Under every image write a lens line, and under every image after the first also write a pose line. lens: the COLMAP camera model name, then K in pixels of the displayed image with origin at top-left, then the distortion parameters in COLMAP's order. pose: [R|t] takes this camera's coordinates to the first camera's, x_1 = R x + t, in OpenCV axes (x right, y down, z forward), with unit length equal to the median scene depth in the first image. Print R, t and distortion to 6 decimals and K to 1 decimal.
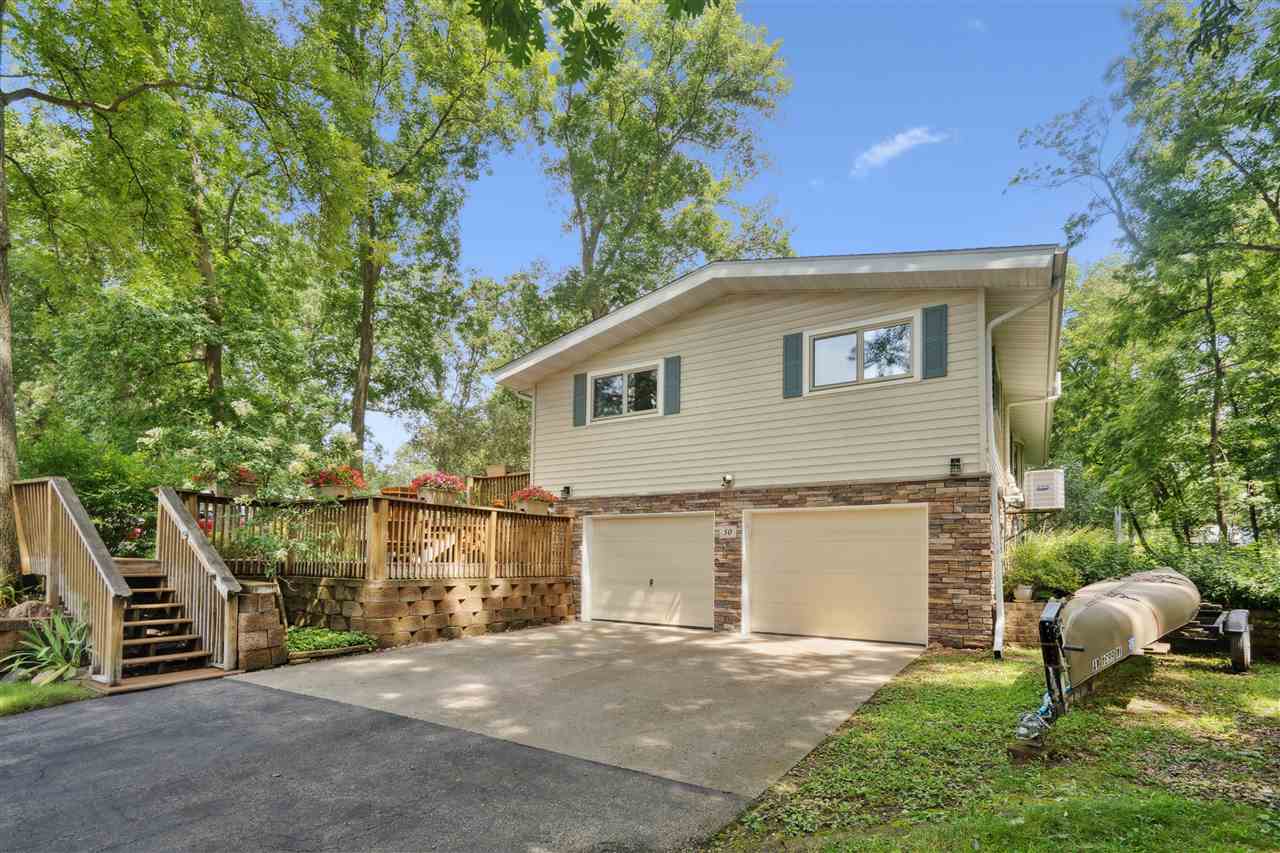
lens RADIAL K [[589.2, 0, 640.5], [0, 589.2, 423.0], [0, 0, 1]] dist [0.002227, 0.000832]
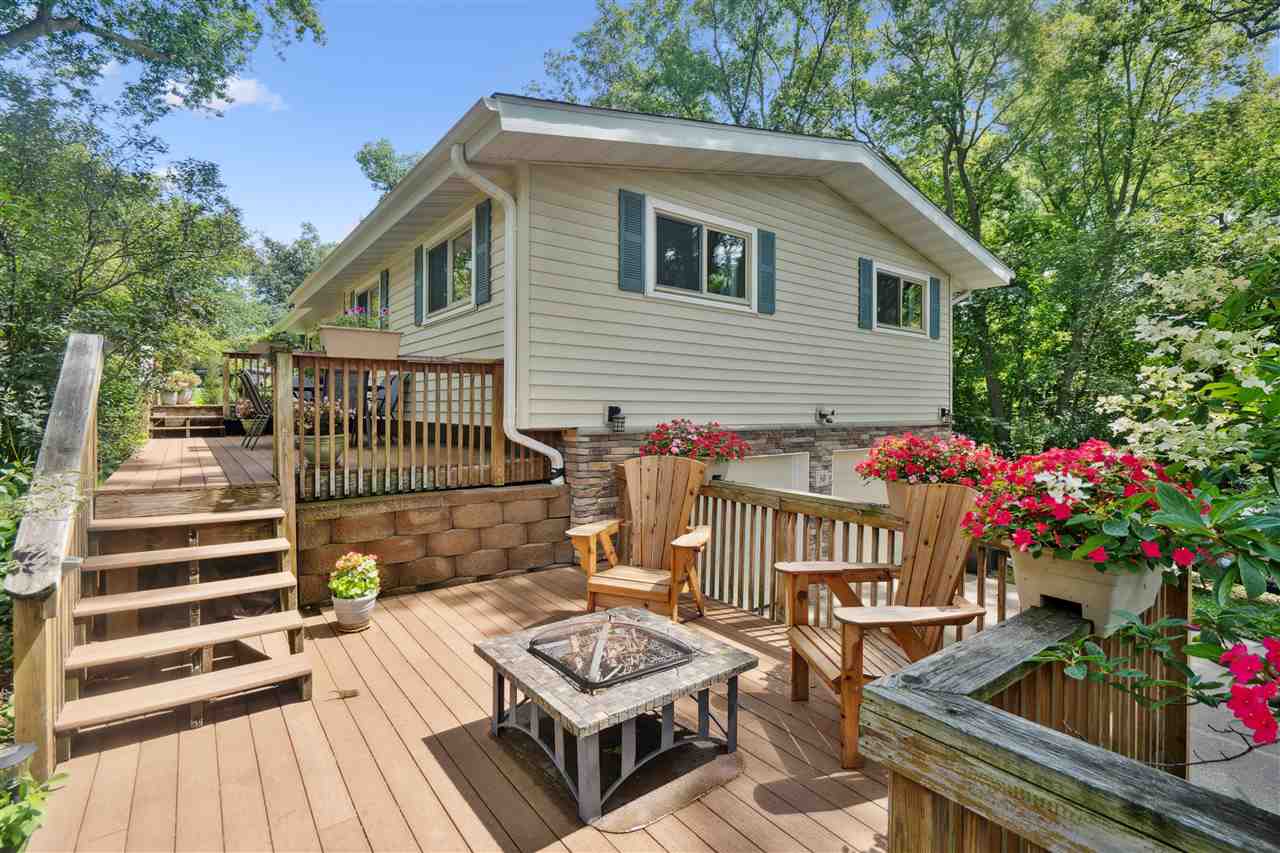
lens RADIAL K [[589.2, 0, 640.5], [0, 589.2, 423.0], [0, 0, 1]] dist [0.002227, 0.000832]
pose [[0.354510, 0.050002, 0.933714, -0.635628], [-0.119914, 0.992755, -0.007636, 0.134467], [-0.927331, -0.109258, 0.357937, 0.874930]]
